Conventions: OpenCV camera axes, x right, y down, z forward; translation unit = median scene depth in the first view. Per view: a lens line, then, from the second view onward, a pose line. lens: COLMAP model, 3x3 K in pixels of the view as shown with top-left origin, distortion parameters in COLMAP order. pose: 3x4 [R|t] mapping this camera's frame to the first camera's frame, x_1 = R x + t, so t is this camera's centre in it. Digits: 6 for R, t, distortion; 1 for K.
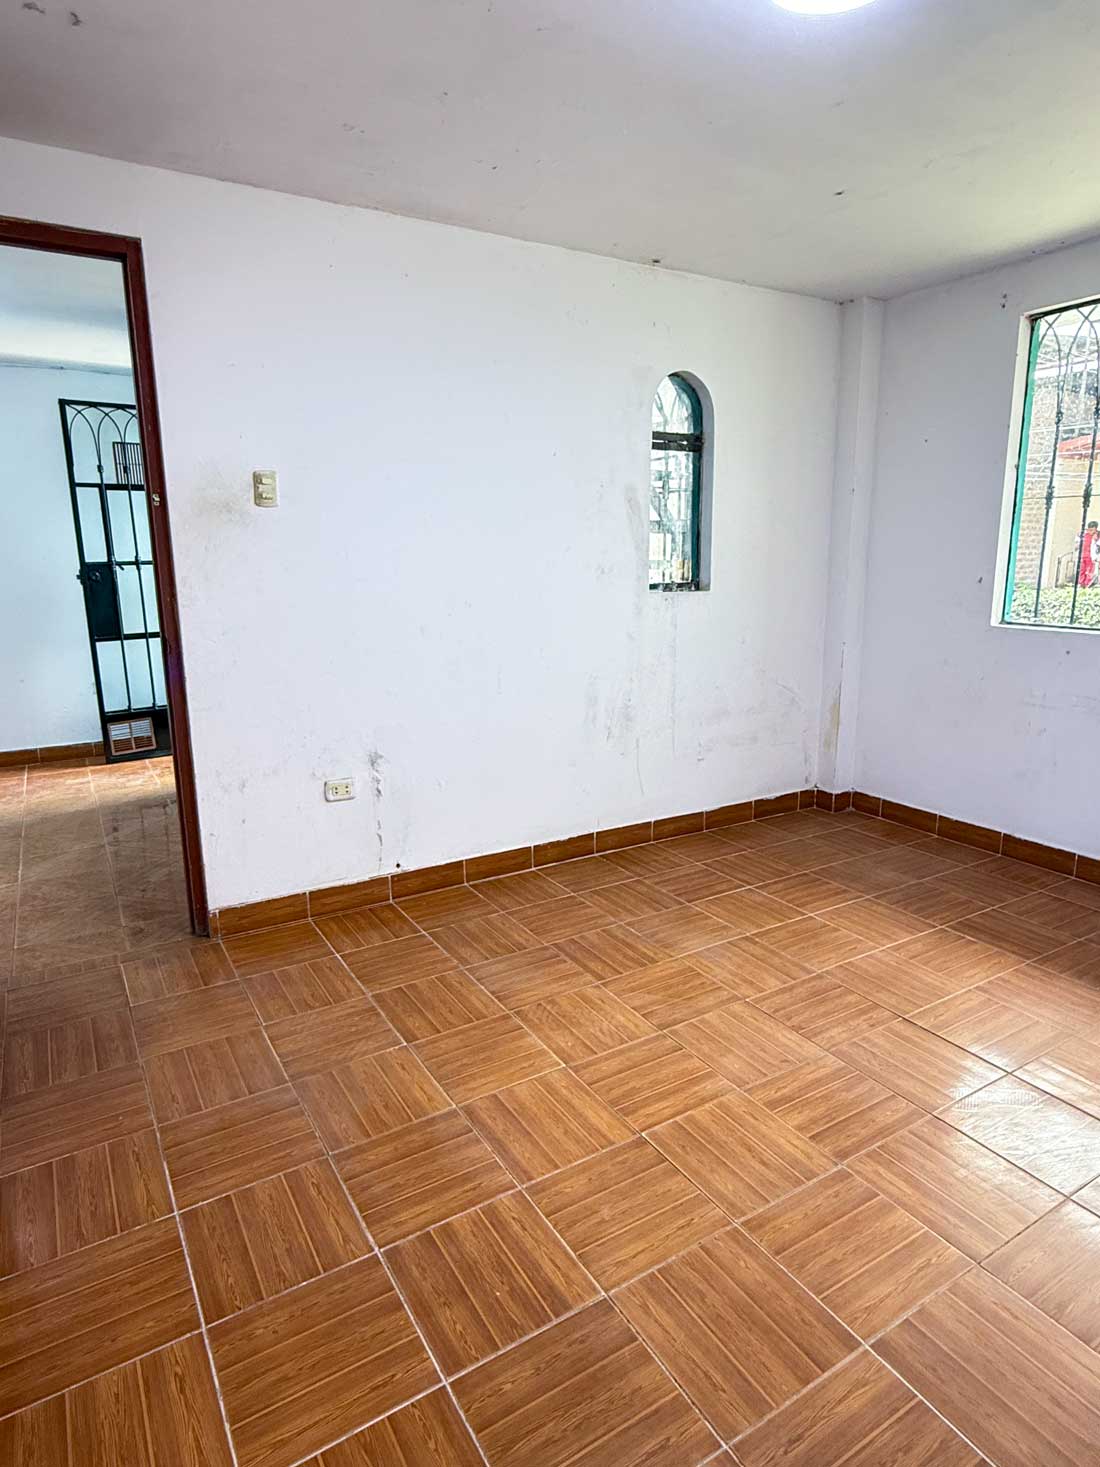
lens RADIAL K [[849.2, 0, 550.0], [0, 849.2, 733.5], [0, 0, 1]] dist [0.001072, -0.000438]
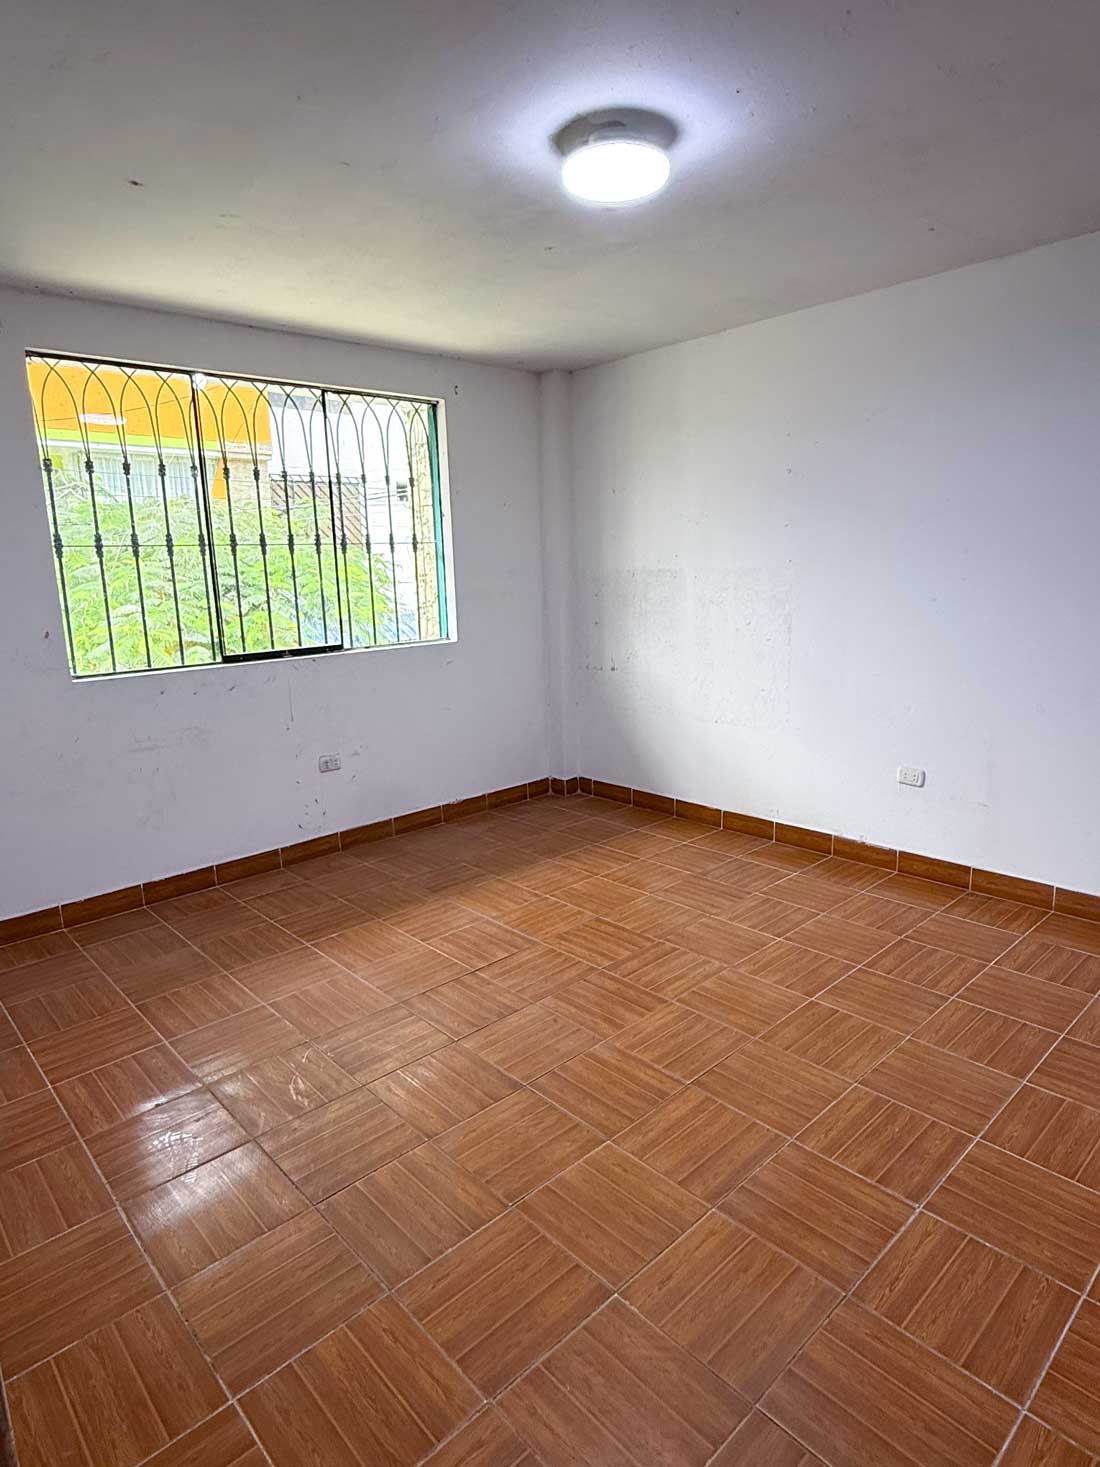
lens RADIAL K [[848.2, 0, 550.0], [0, 848.2, 733.5], [0, 0, 1]] dist [0.000139, 0.001410]
pose [[-0.197541, -0.183360, 0.962993, -0.602595], [0.236644, 0.944379, 0.228359, -0.202989], [-0.951303, 0.272997, -0.143163, 0.814159]]
